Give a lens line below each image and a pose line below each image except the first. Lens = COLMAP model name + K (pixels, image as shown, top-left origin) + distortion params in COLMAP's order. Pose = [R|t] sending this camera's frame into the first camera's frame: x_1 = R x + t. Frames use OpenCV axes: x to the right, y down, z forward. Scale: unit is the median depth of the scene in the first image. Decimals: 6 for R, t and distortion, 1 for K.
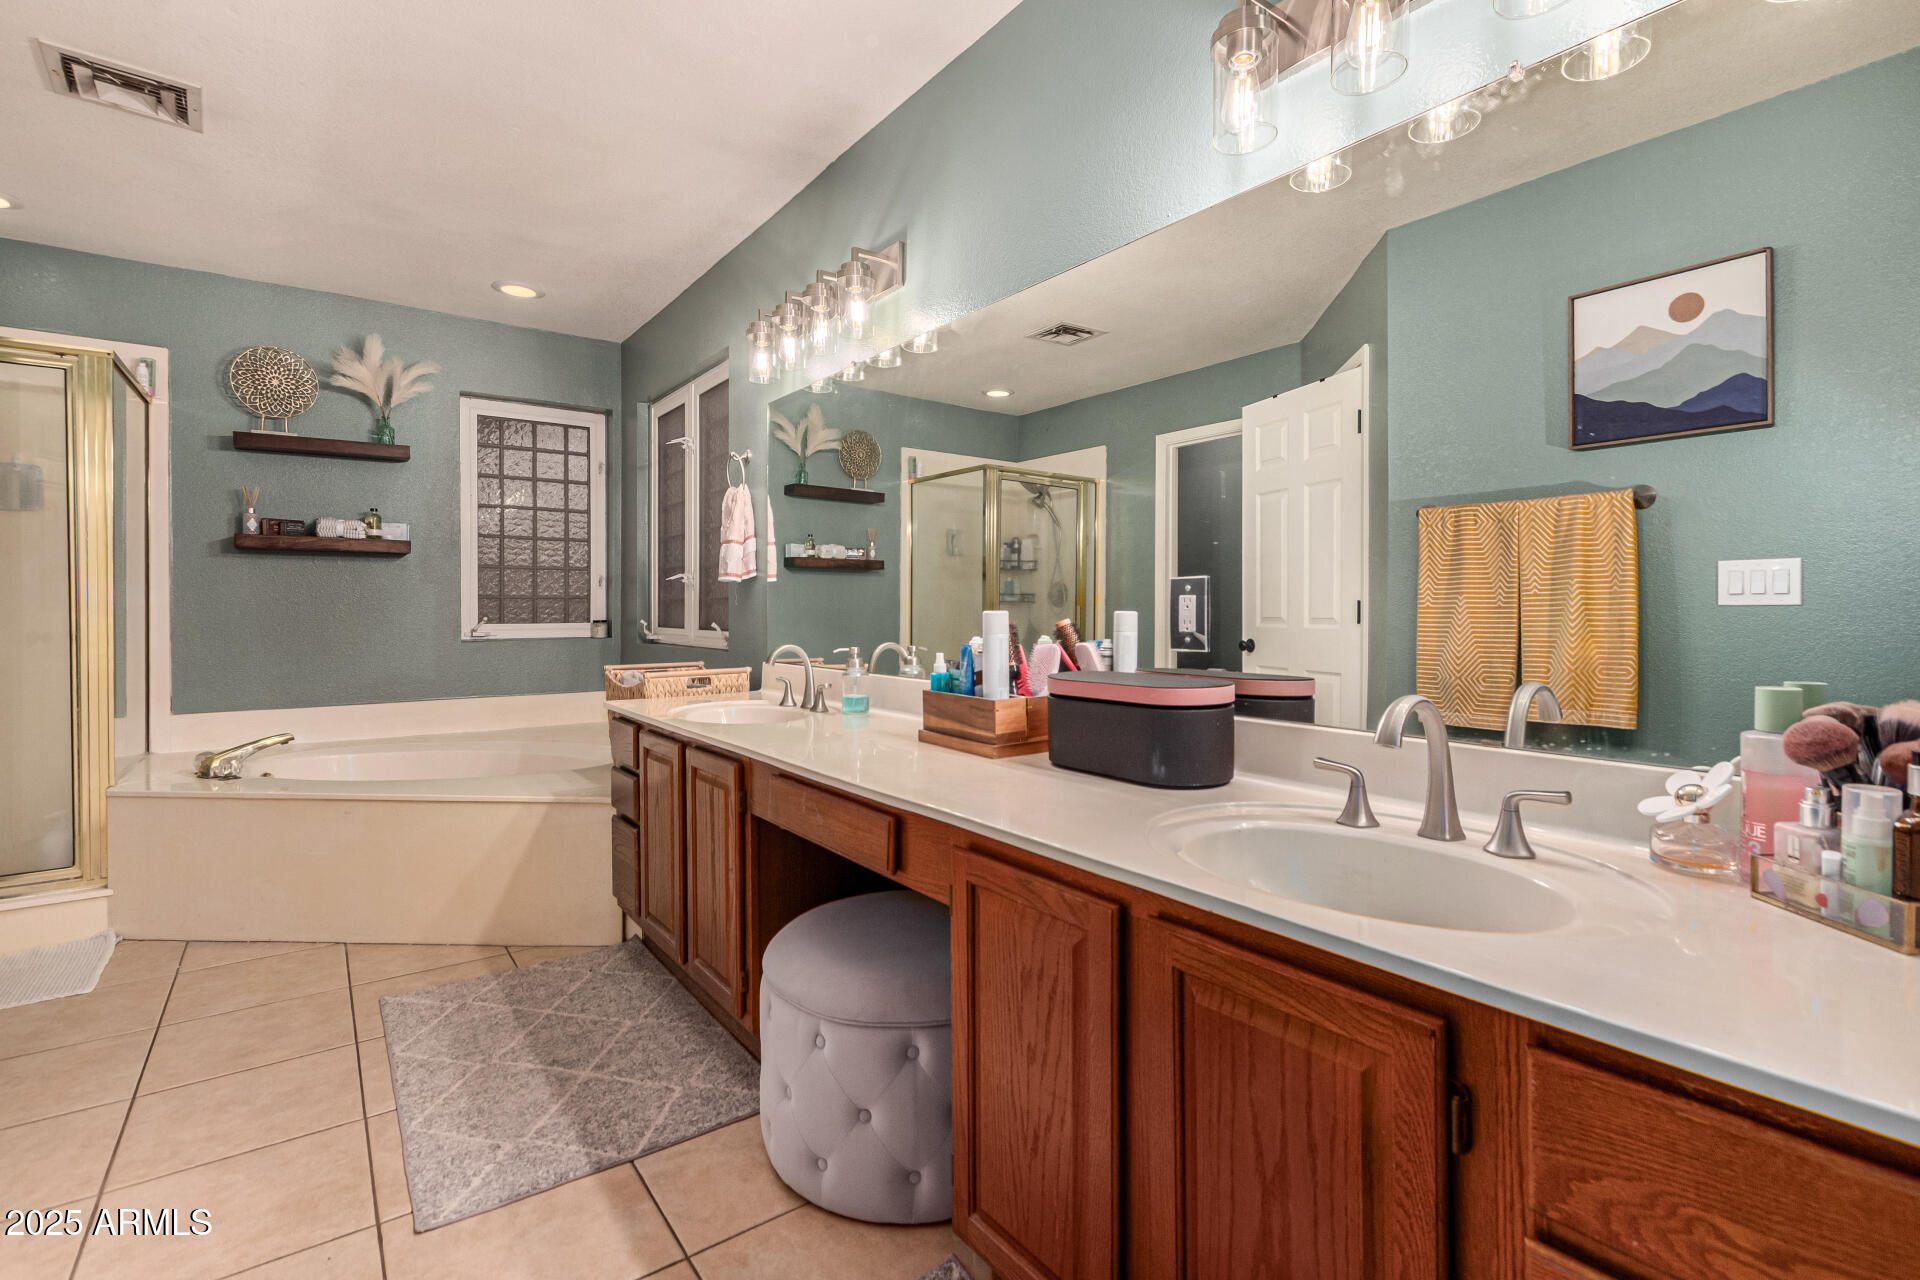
lens RADIAL K [[889.1, 0, 968.8], [0, 889.1, 627.9], [0, 0, 1]] dist [0.012110, -0.005565]
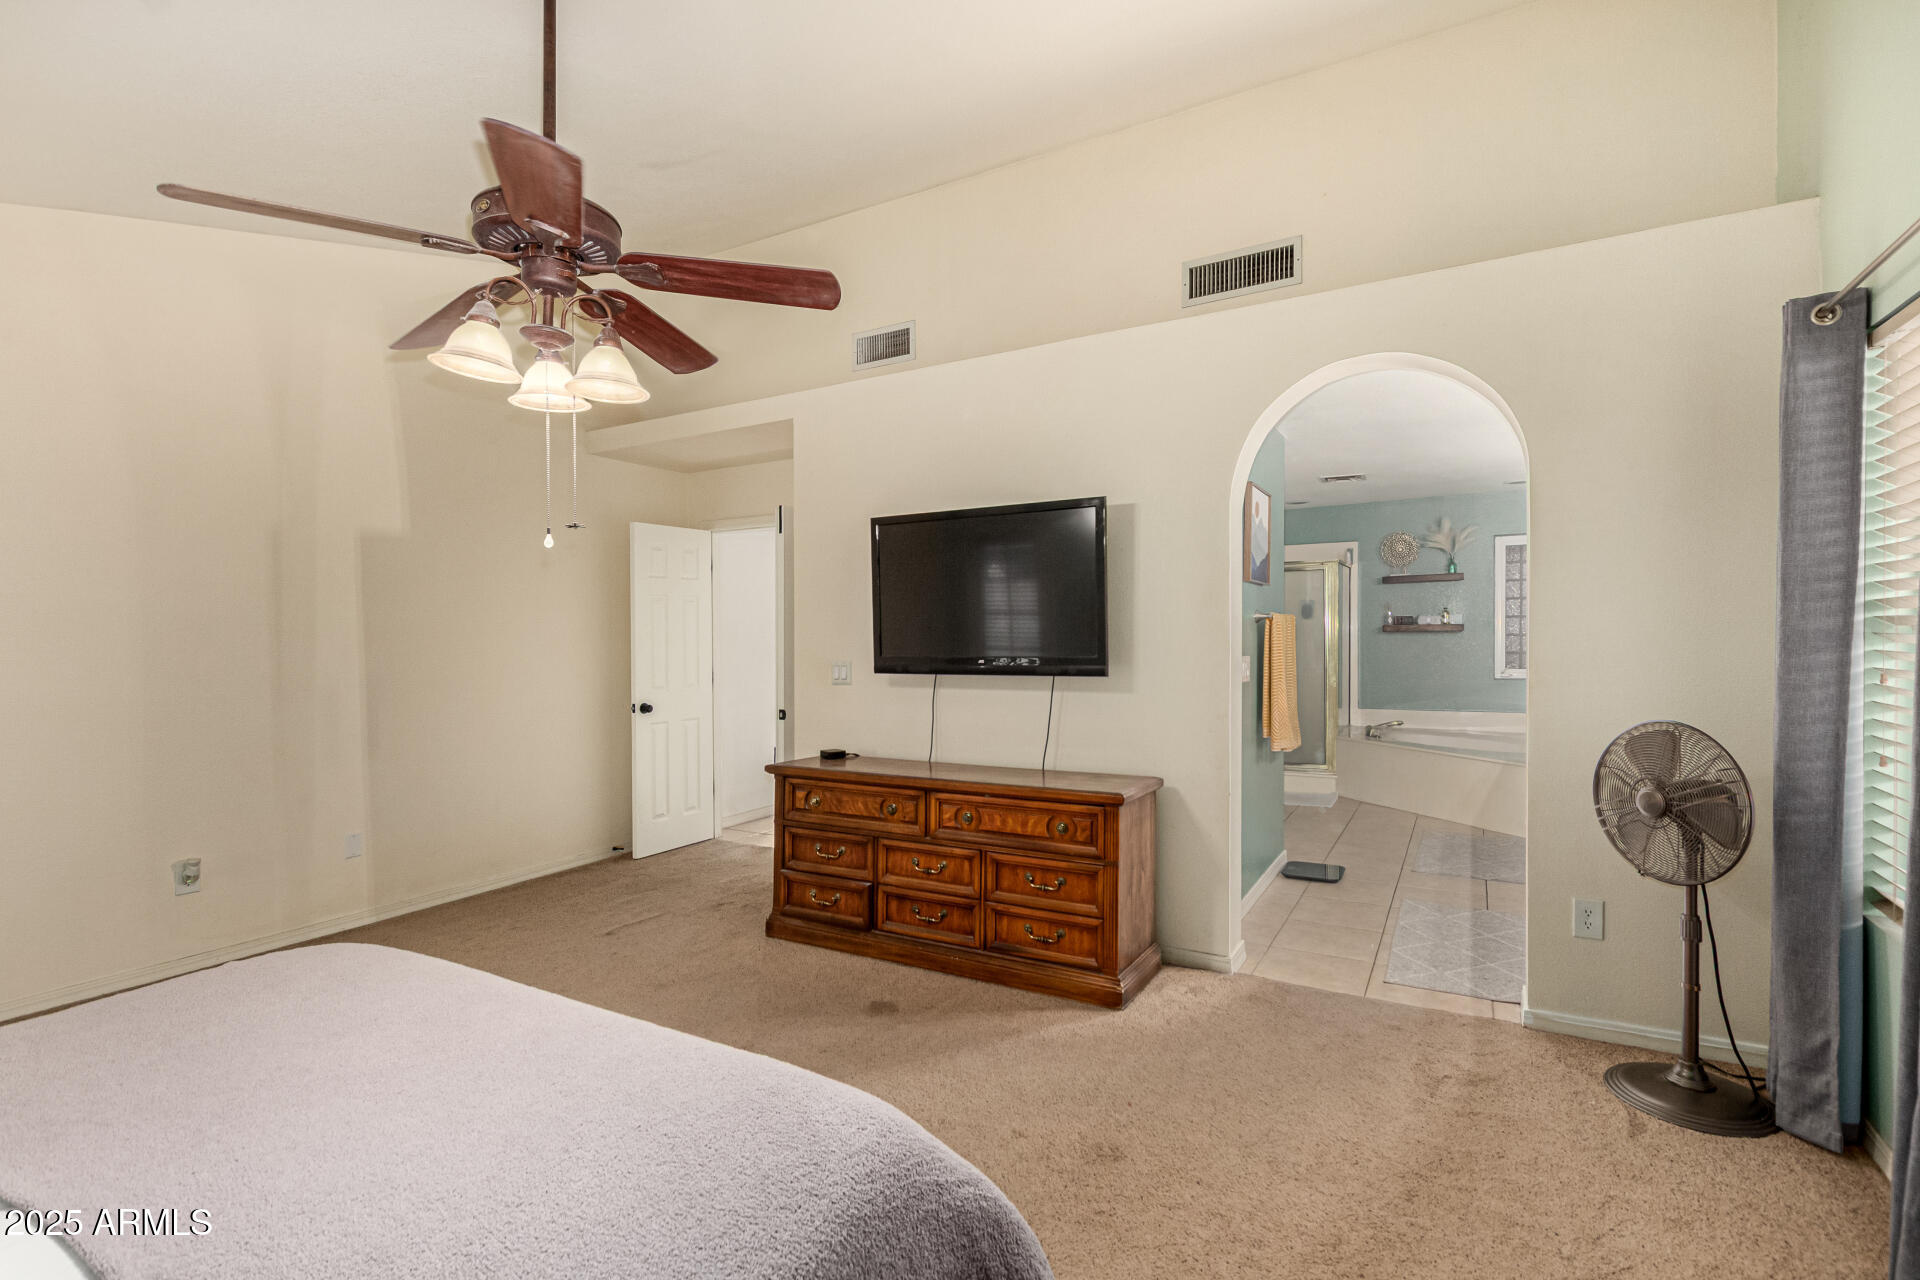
lens RADIAL K [[889.1, 0, 966.0], [0, 889.1, 651.1], [0, 0, 1]] dist [0.012110, -0.005565]
pose [[0.402980, 0.009321, -0.915161, 0.653808], [-0.003866, 0.999957, 0.008482, -0.052985], [0.915201, 0.000120, 0.402999, -0.690878]]
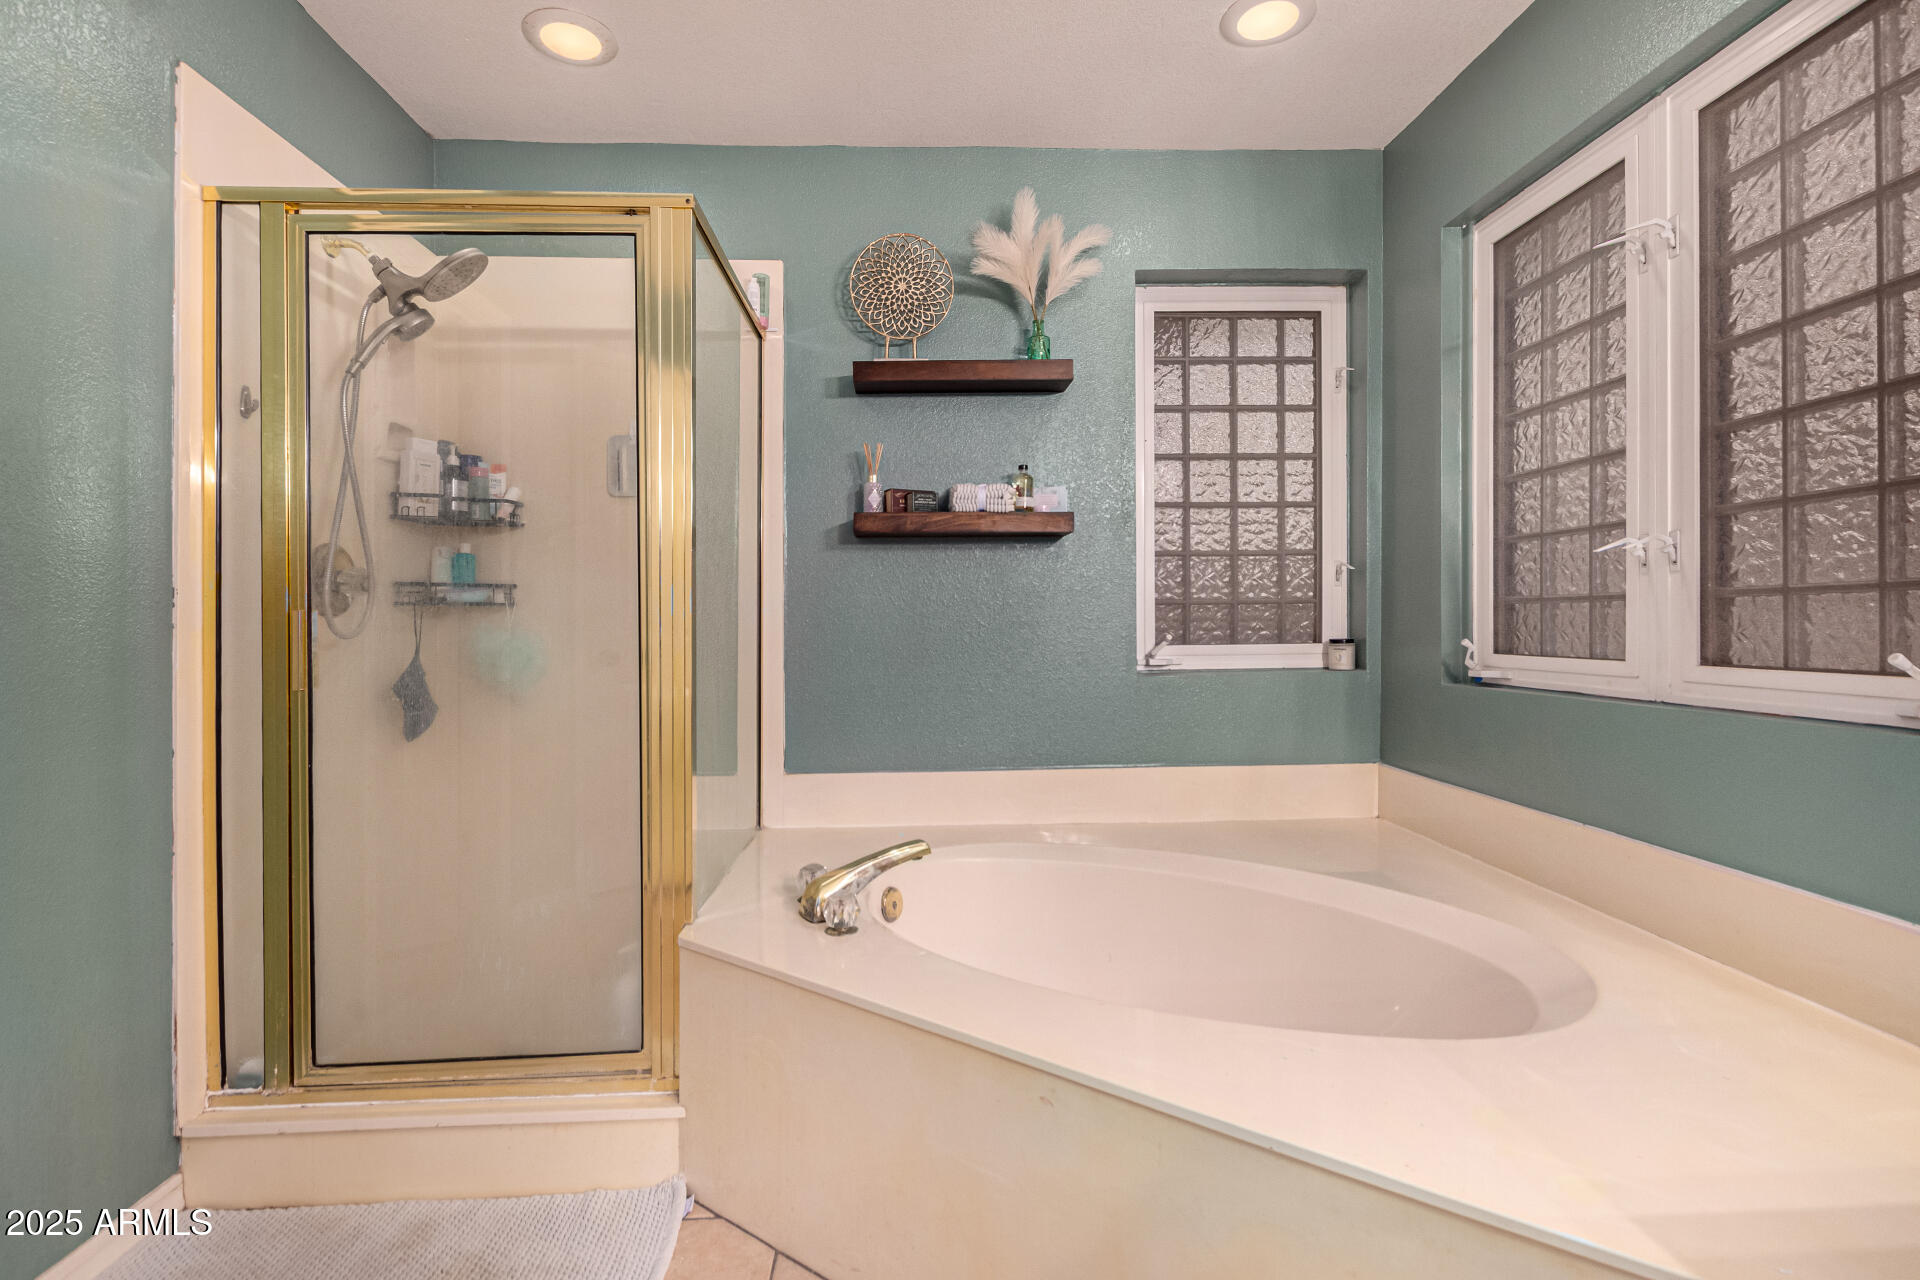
lens RADIAL K [[889.1, 0, 950.9], [0, 889.1, 633.4], [0, 0, 1]] dist [0.012110, -0.005565]
pose [[0.830228, -0.001498, -0.557422, -0.354471], [-0.002013, 0.999982, -0.005684, -0.010025], [0.557420, 0.005841, 0.830210, 0.444140]]
